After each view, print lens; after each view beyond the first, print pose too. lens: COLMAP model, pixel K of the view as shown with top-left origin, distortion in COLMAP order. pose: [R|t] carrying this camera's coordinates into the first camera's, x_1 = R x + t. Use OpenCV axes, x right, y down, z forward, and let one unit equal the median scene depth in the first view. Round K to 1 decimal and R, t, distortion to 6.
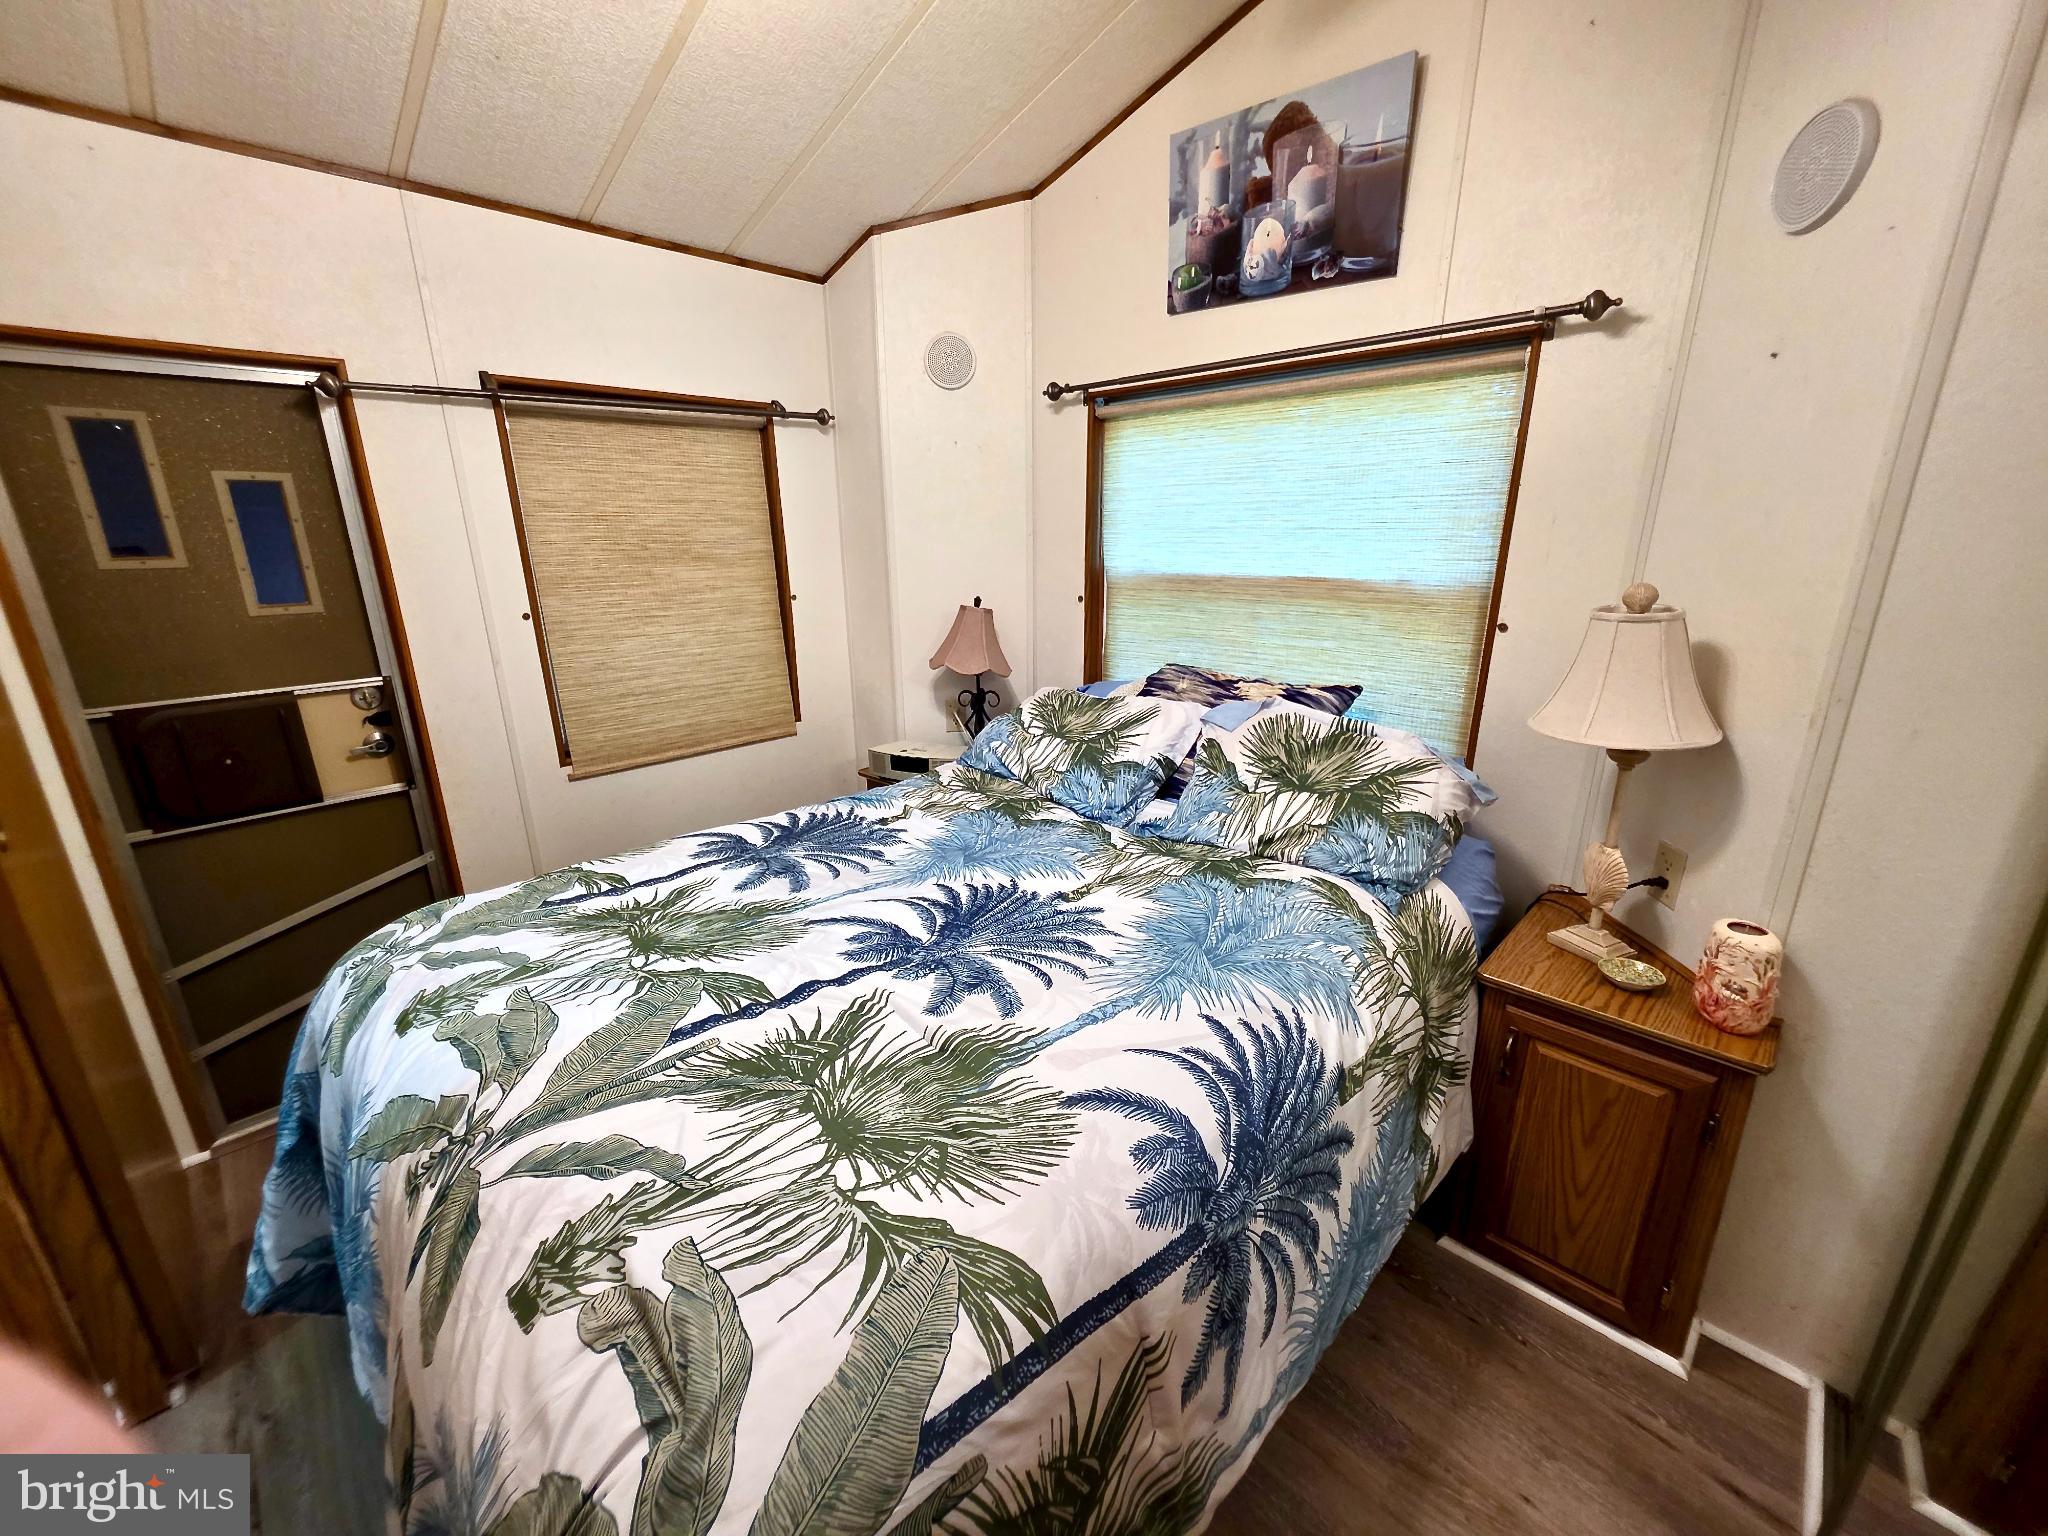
lens RADIAL K [[827.3, 0, 1022.0], [0, 827.3, 764.5], [0, 0, 1]] dist [0.003205, 0.000085]
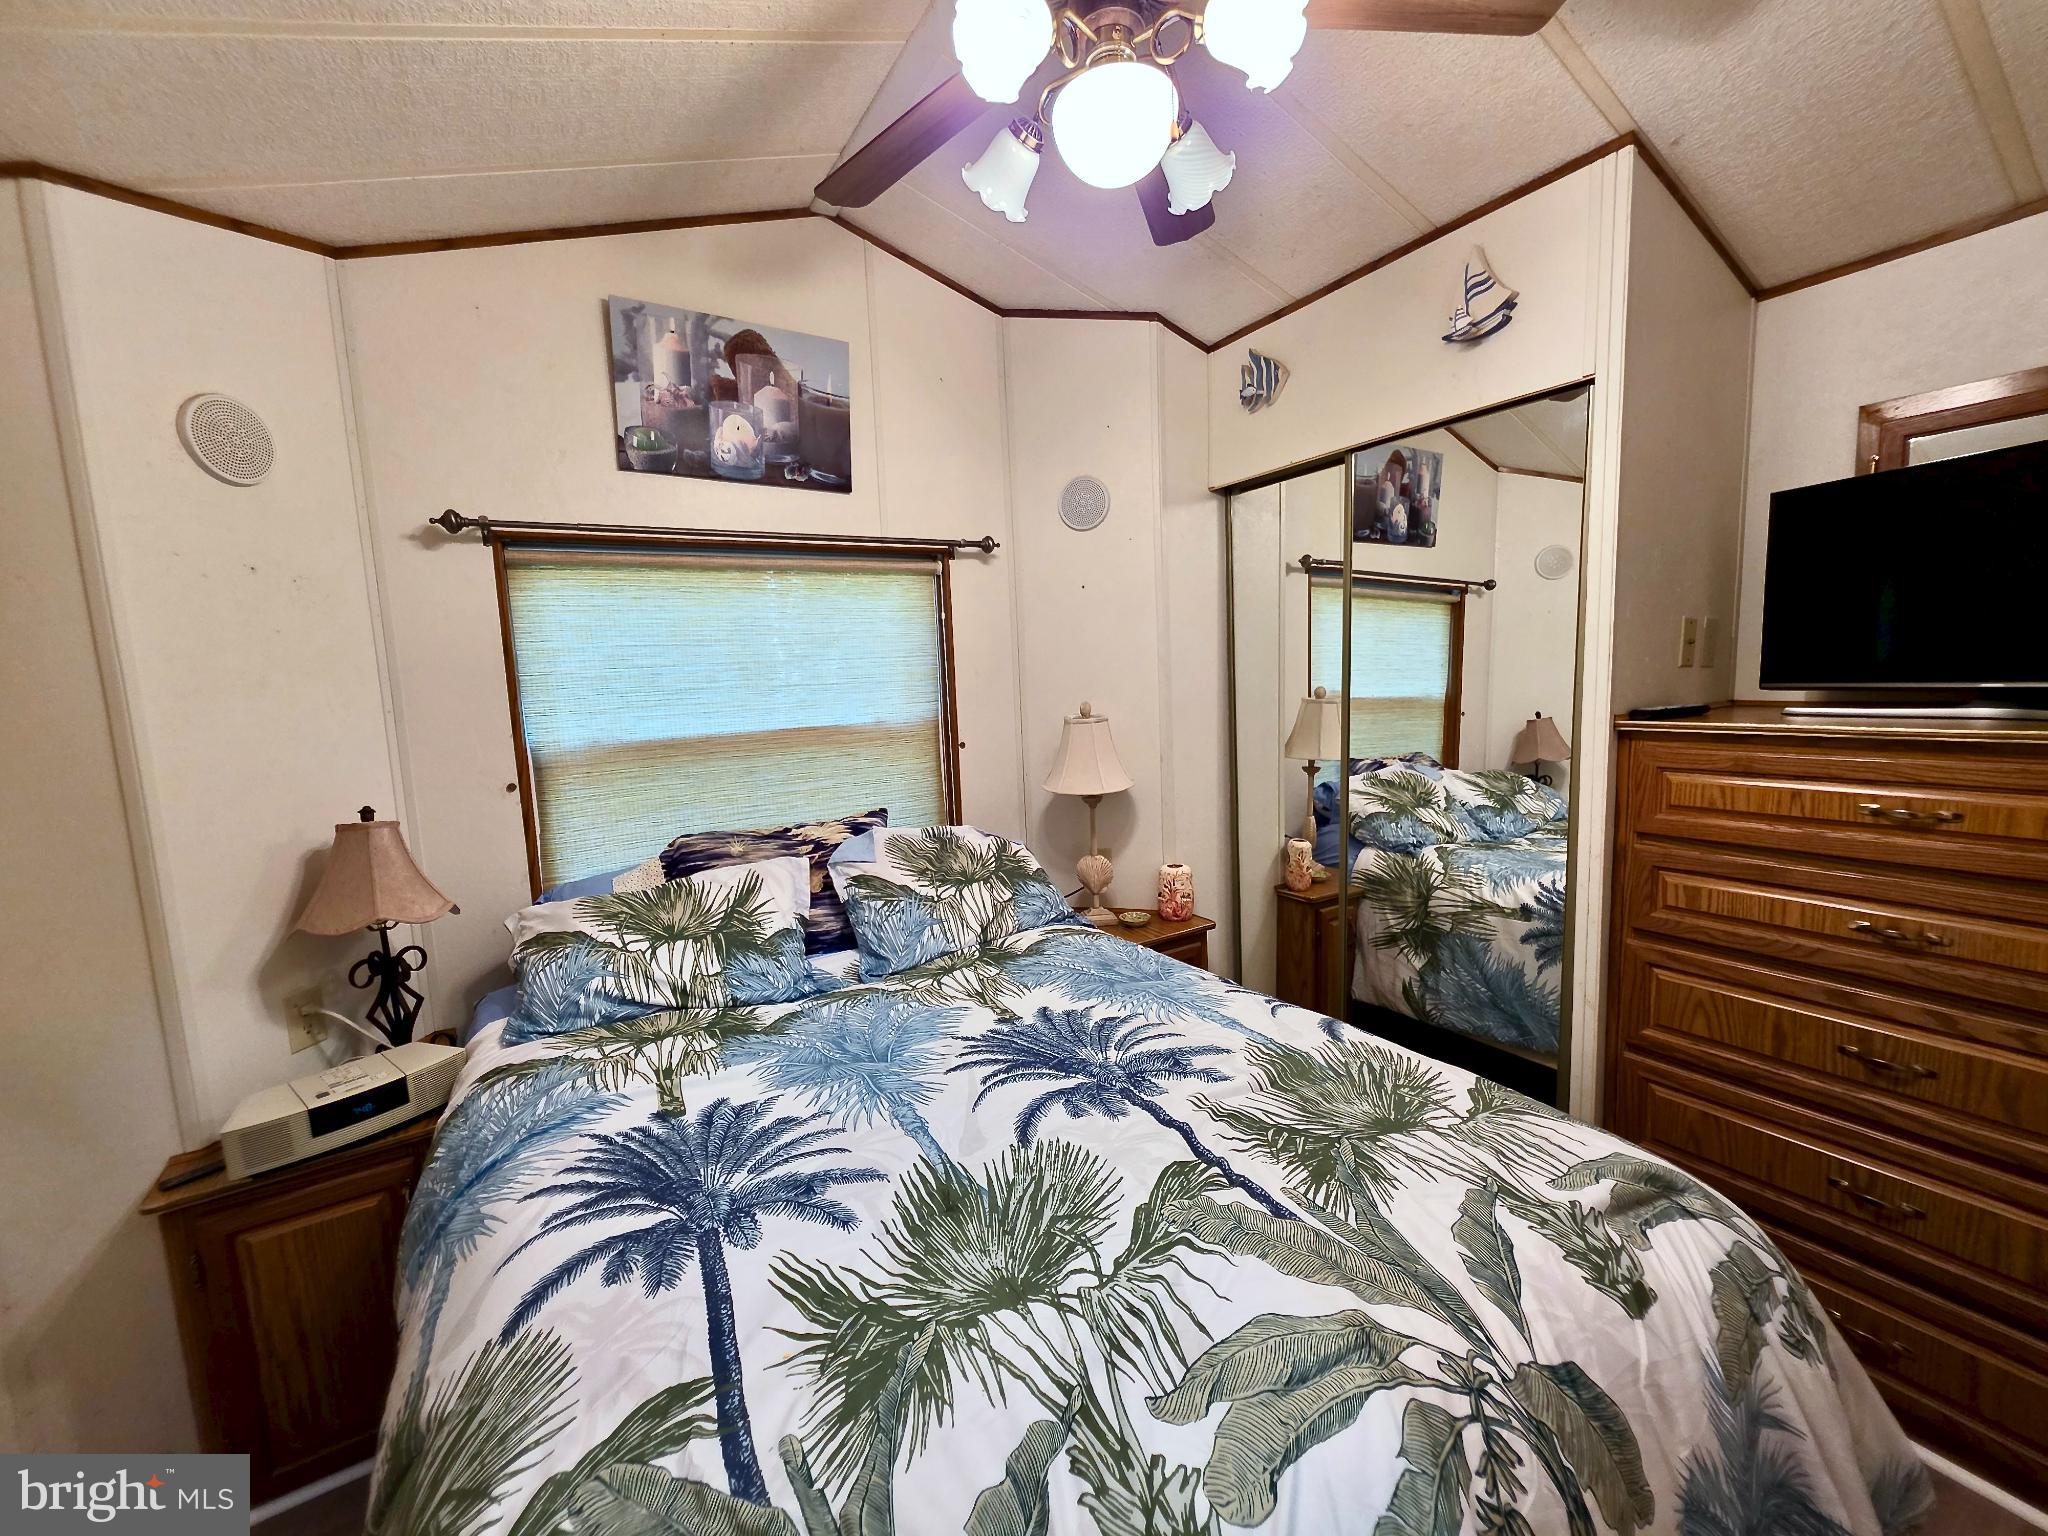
lens RADIAL K [[815.0, 0, 1024.0], [0, 815.0, 768.0], [0, 0, 1]] dist [0.000350, -0.000459]
pose [[0.257653, -0.113647, 0.959531, -0.712344], [0.310275, 0.950198, 0.029227, -0.129236], [-0.915065, 0.290188, 0.280083, 0.494031]]
